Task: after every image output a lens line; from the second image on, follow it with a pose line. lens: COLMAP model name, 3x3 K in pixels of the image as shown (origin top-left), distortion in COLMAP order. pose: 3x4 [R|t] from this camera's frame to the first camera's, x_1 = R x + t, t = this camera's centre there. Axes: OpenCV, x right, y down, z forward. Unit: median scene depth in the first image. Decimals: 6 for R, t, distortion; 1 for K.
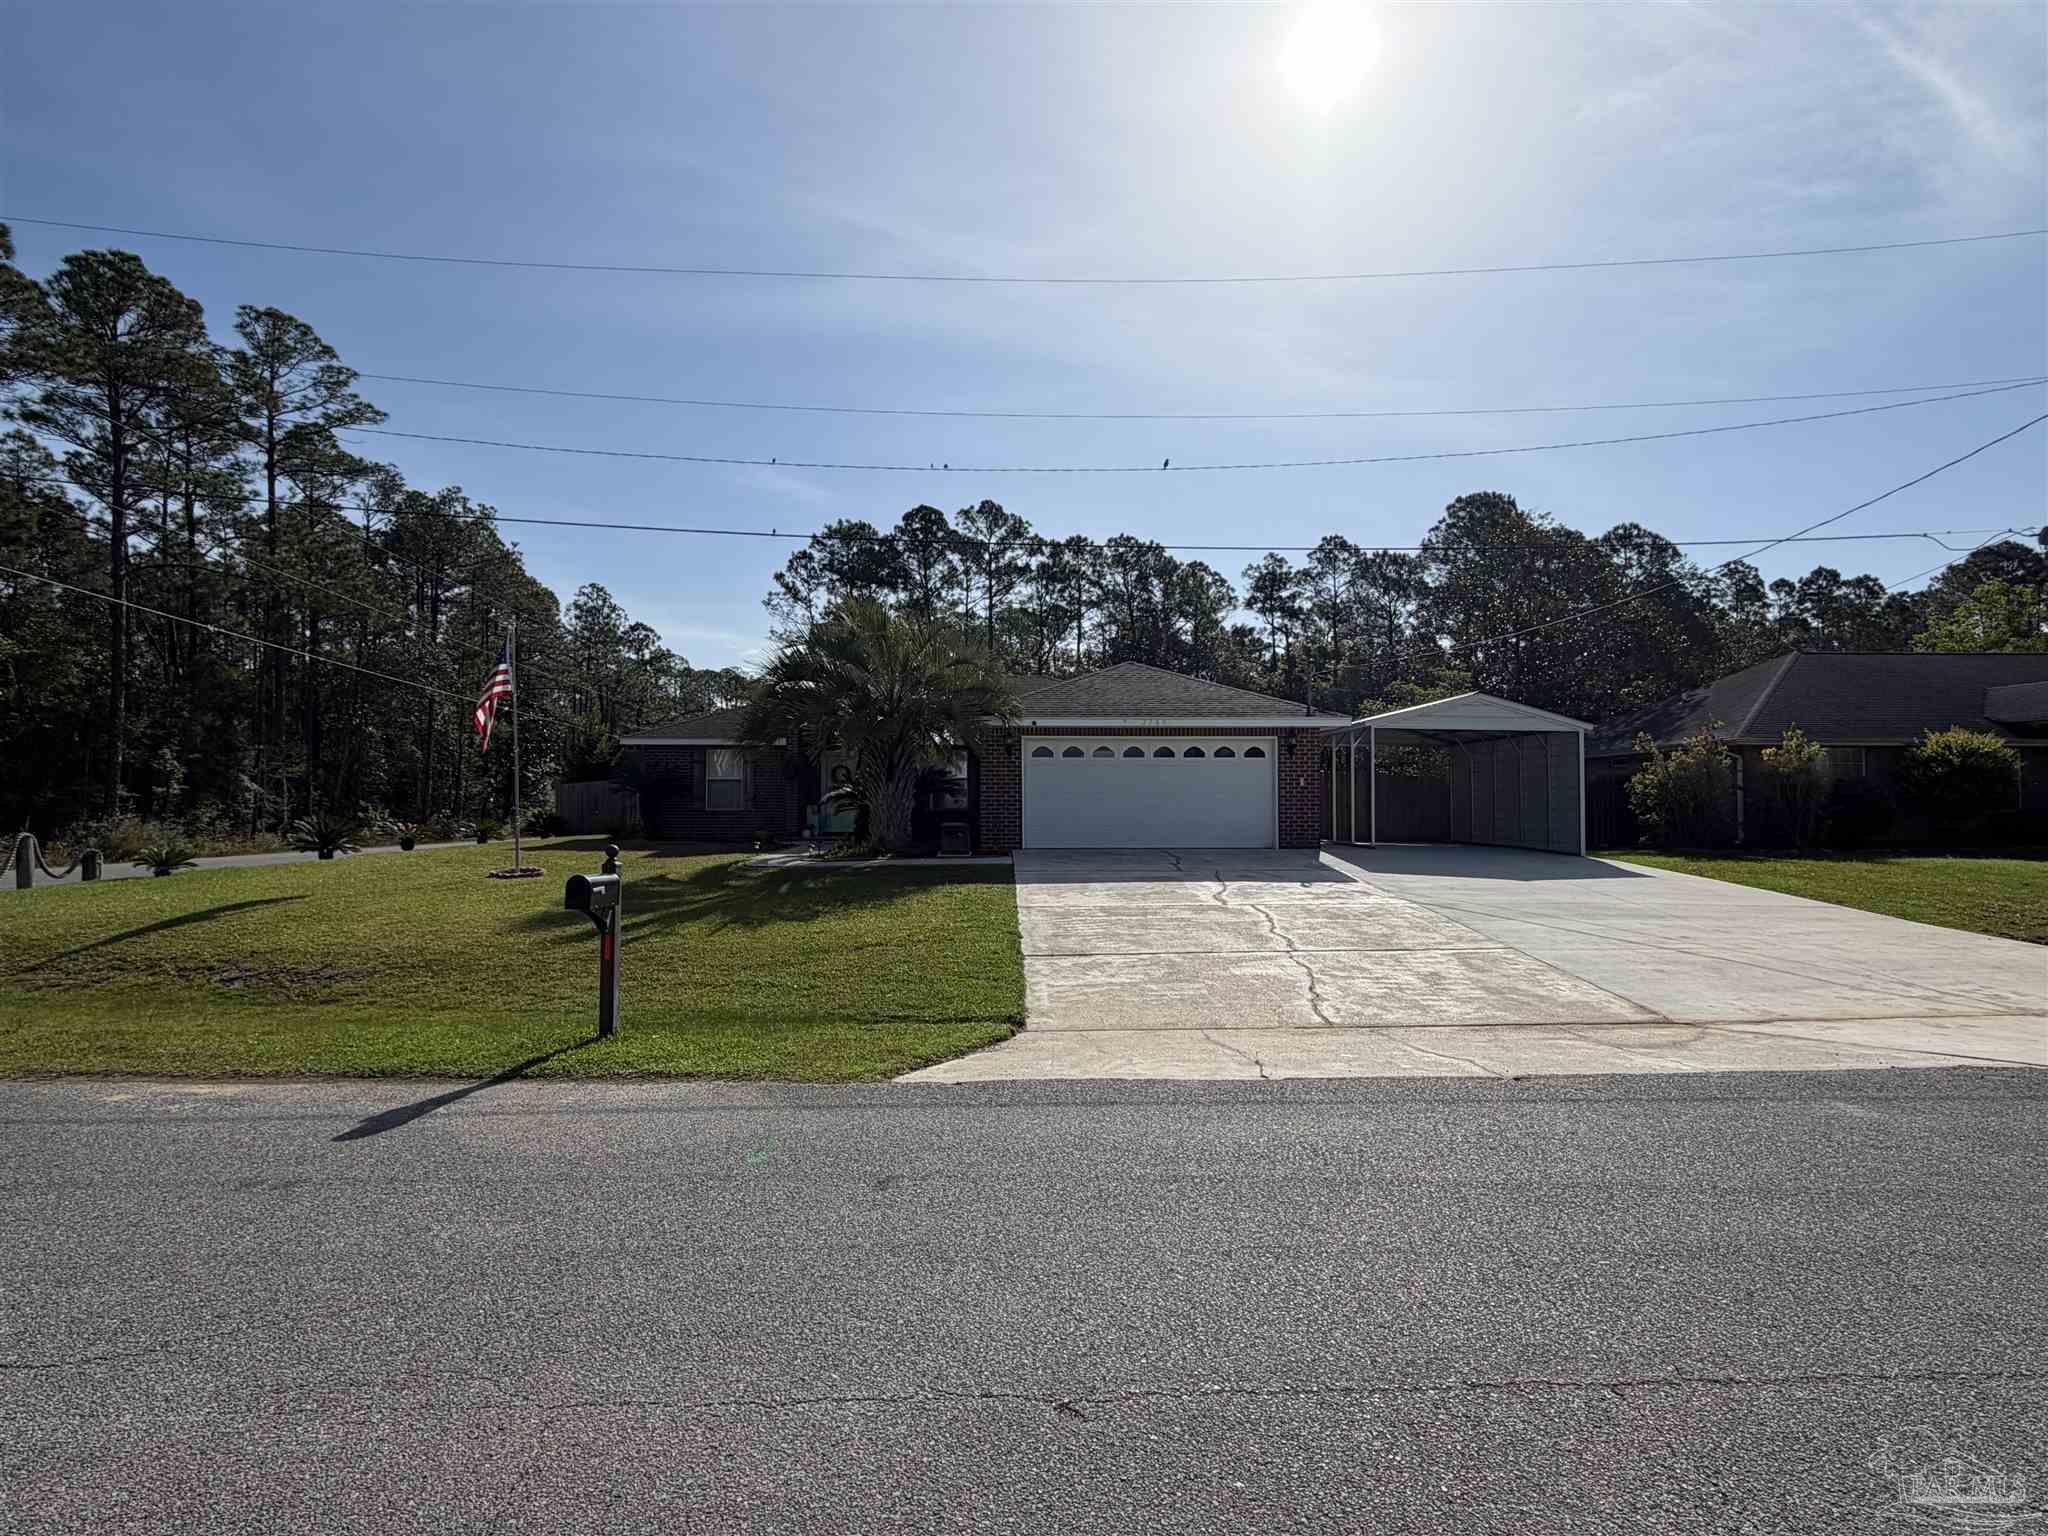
lens RADIAL K [[1057.8, 0, 1031.6], [0, 1057.8, 771.5], [0, 0, 1]] dist [0.001009, 0.000137]
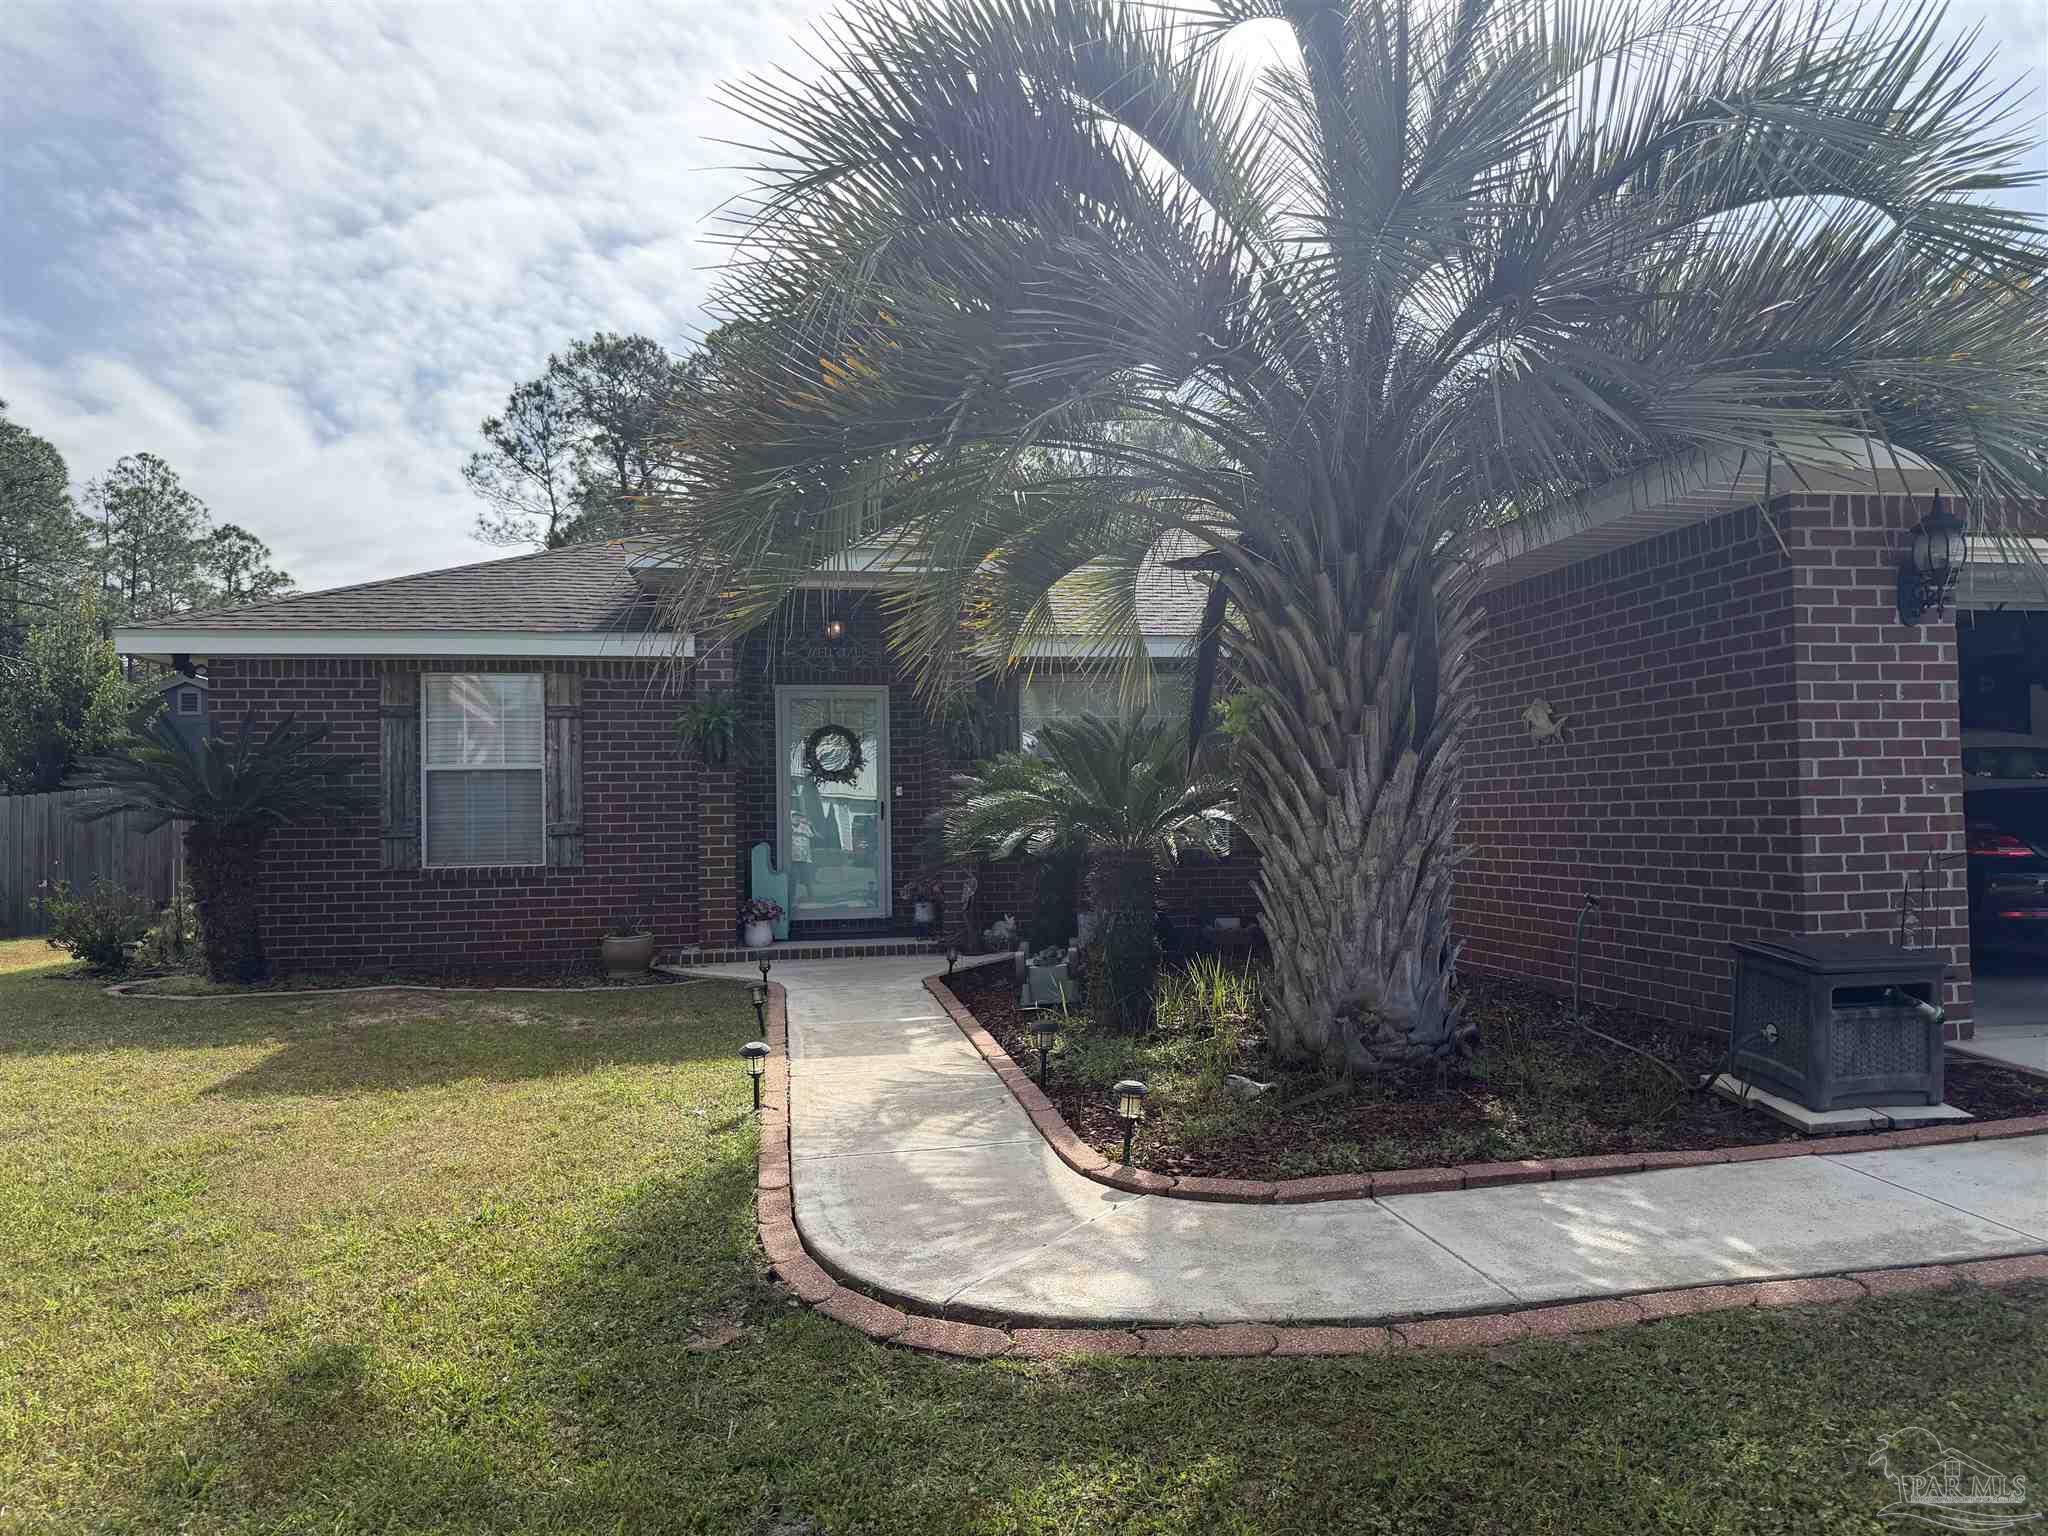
lens RADIAL K [[1443.6, 0, 1028.5], [0, 1443.6, 792.2], [0, 0, 1]] dist [0.007113, 0.003473]
pose [[0.989863, -0.017024, 0.141003, -0.066434], [0.015250, 0.999791, 0.013650, 0.003682], [-0.141205, -0.011361, 0.989915, 0.192927]]
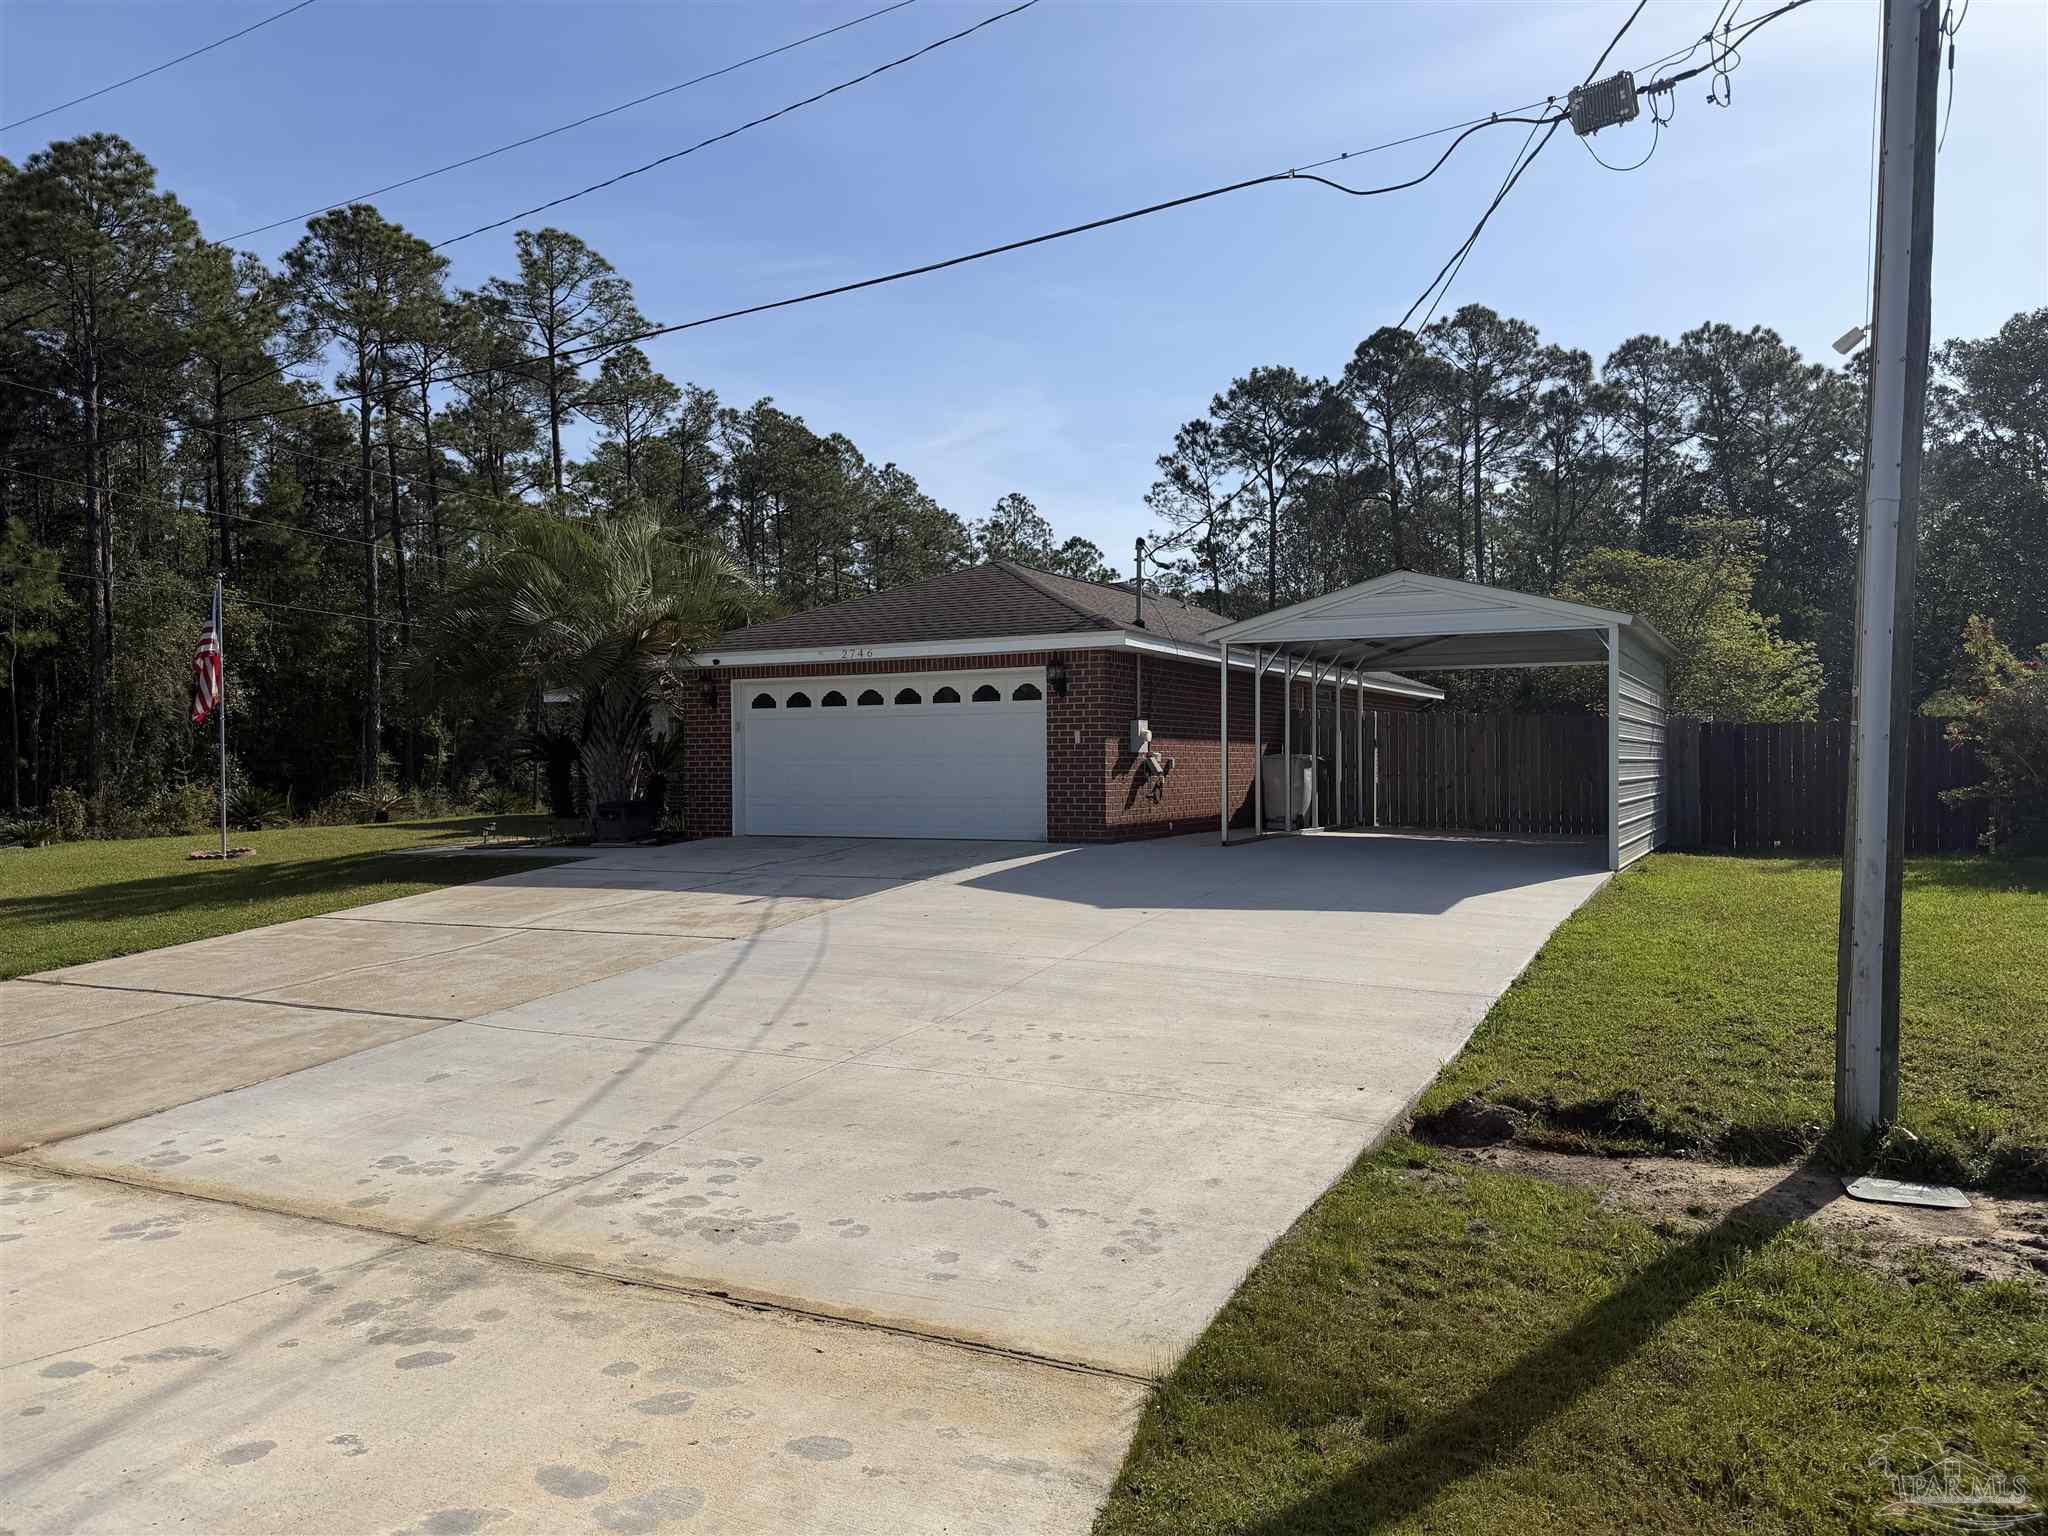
lens RADIAL K [[1405.2, 0, 1025.4], [0, 1405.2, 856.4], [0, 0, 1]] dist [0.055975, -0.095747]
pose [[0.865638, 0.026164, -0.499986, 0.175328], [0.022076, 0.995668, 0.090324, 0.001150], [0.500183, -0.089225, 0.861311, 0.069400]]
